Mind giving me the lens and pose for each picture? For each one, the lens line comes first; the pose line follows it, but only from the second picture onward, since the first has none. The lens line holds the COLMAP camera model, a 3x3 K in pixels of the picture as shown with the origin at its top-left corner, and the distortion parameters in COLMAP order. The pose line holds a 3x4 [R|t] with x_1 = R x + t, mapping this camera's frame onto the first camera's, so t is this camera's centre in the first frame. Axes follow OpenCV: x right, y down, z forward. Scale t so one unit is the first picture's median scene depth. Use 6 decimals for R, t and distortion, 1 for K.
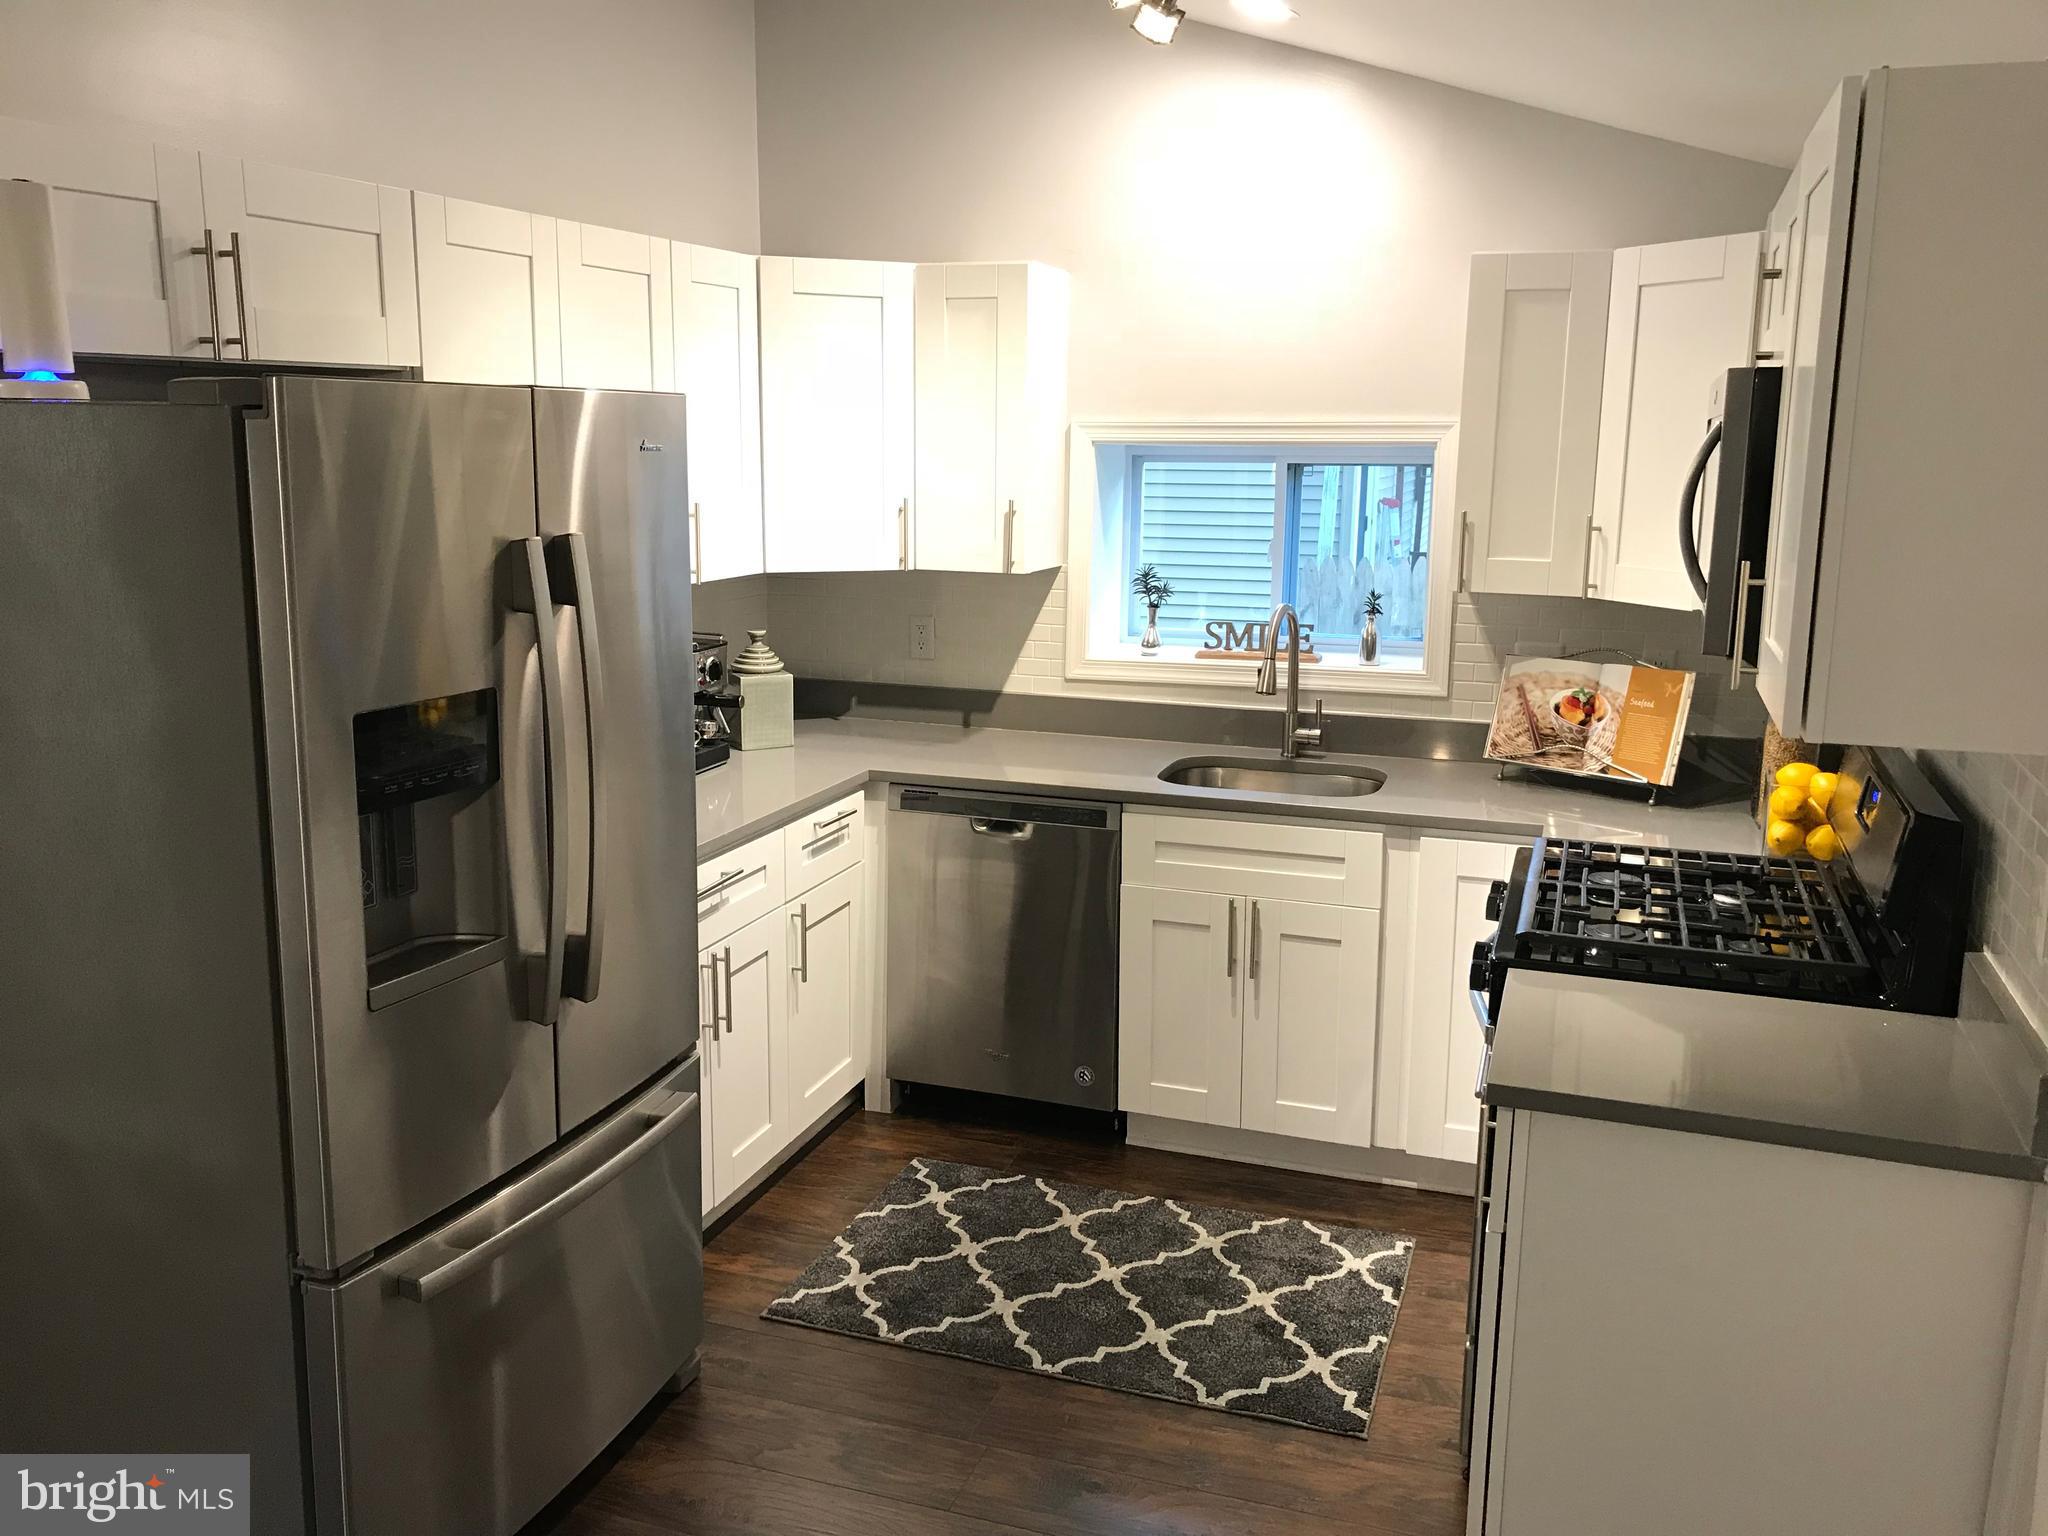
lens RADIAL K [[1705.0, 0, 1024.0], [0, 1705.0, 768.0], [0, 0, 1]] dist [0.132561, -0.213277]
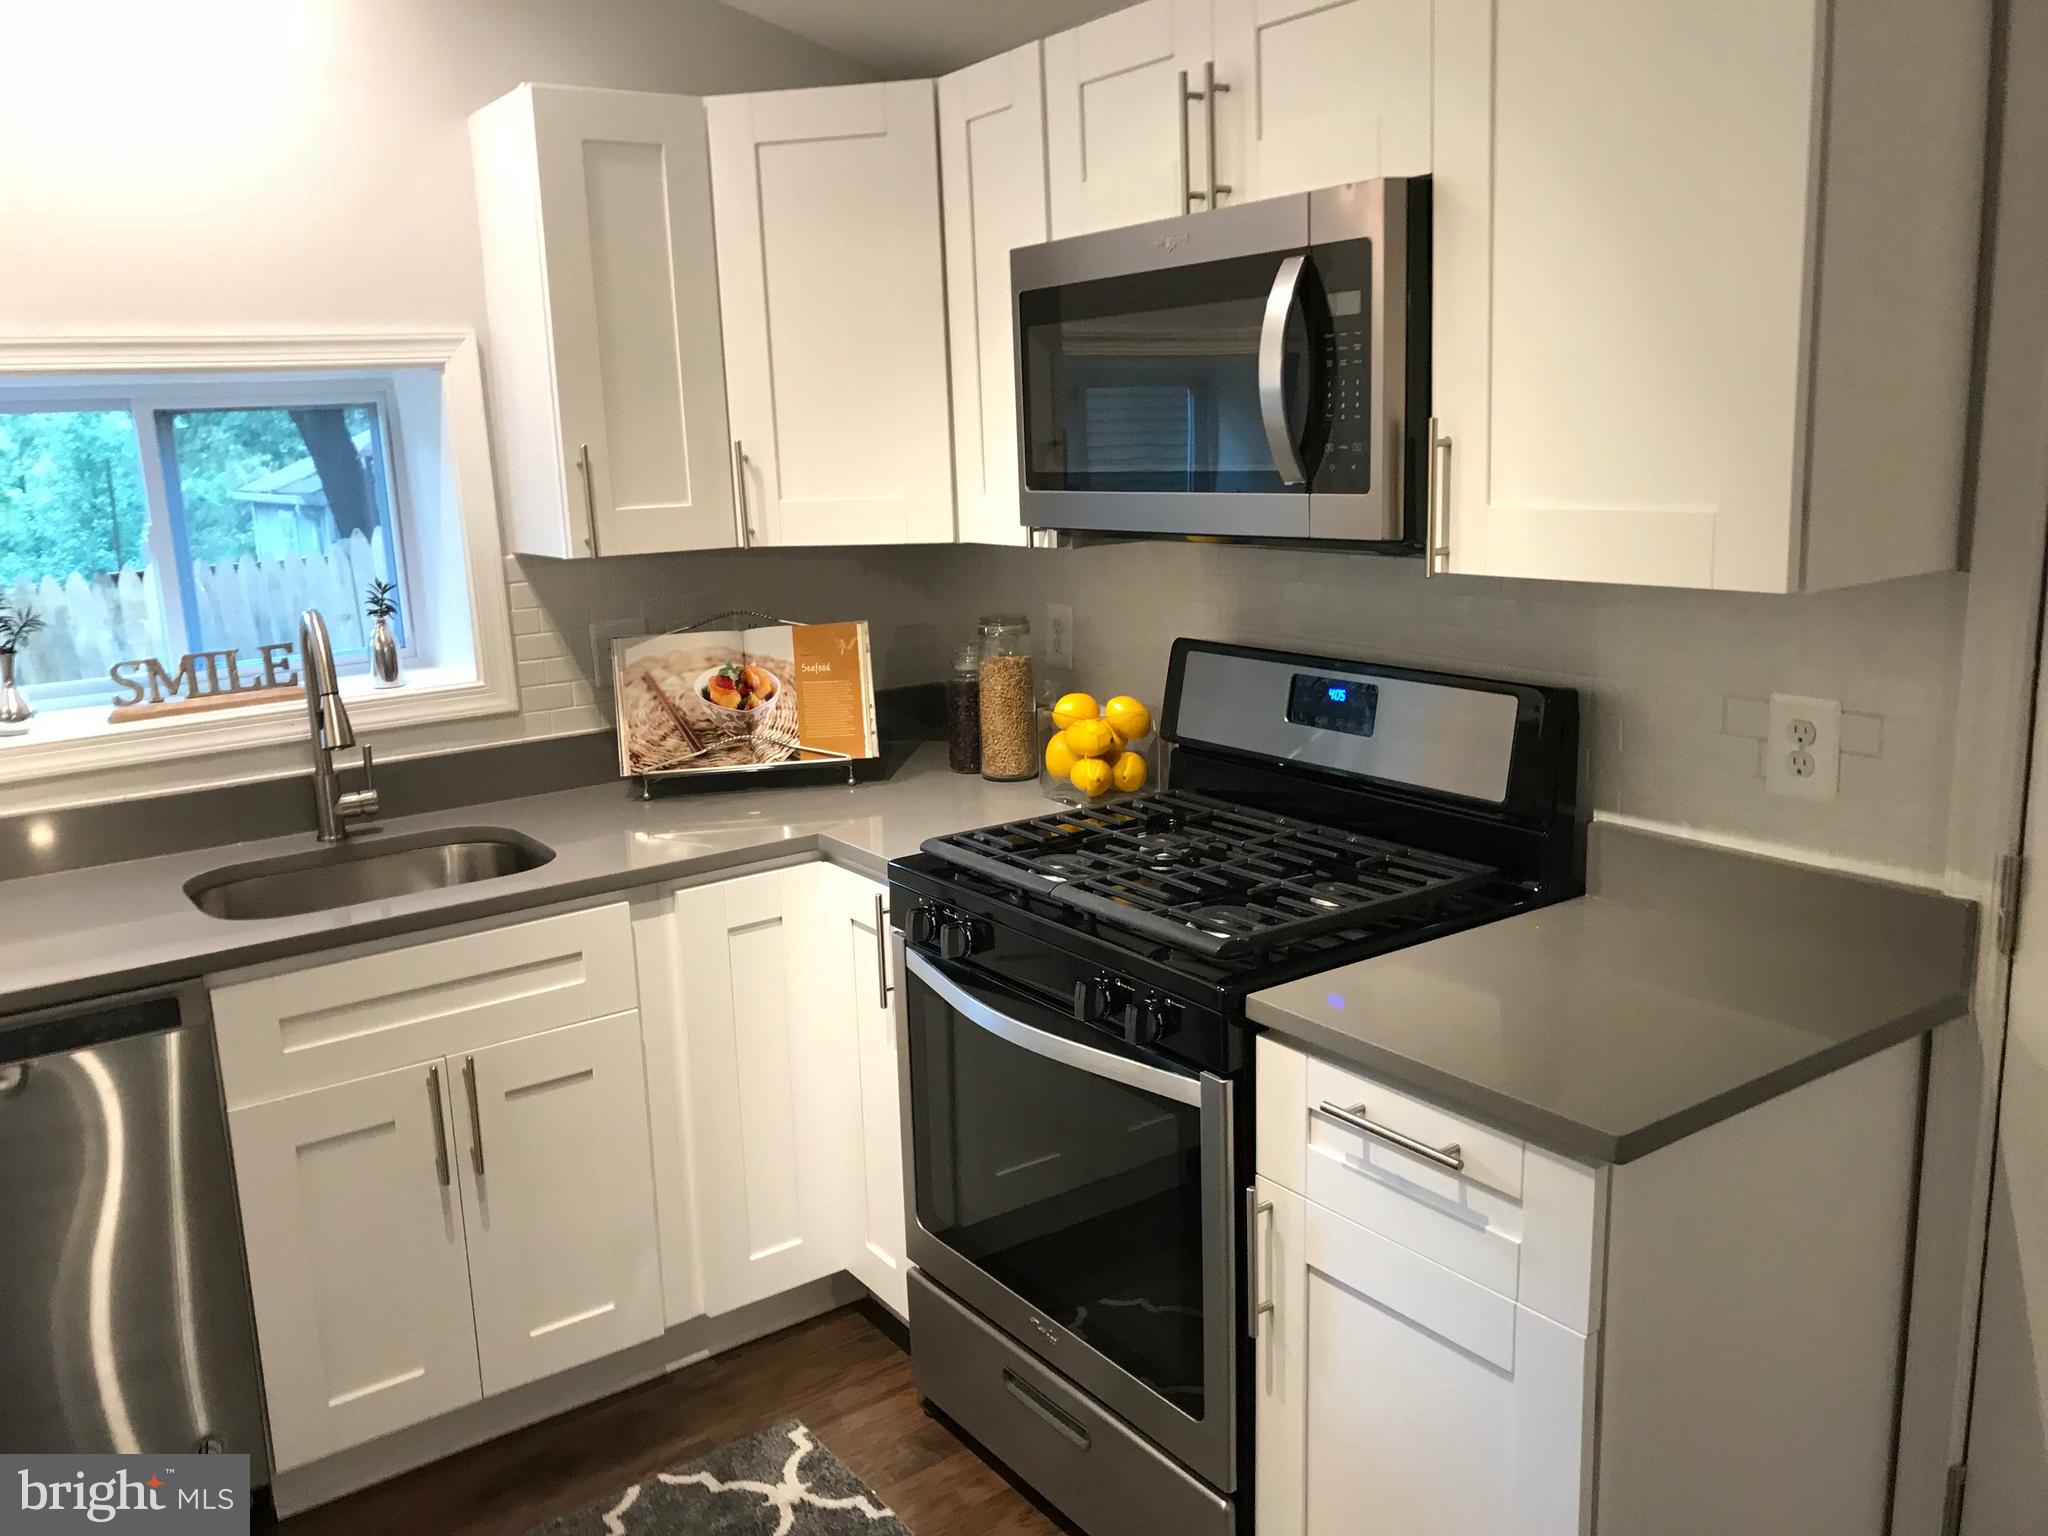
lens RADIAL K [[1705.0, 0, 1024.0], [0, 1705.0, 768.0], [0, 0, 1]] dist [0.132561, -0.213277]
pose [[0.590723, -0.202158, 0.781139, -0.224152], [0.206106, 0.973794, 0.096153, -0.047196], [-0.780107, 0.104198, 0.616909, 0.407938]]
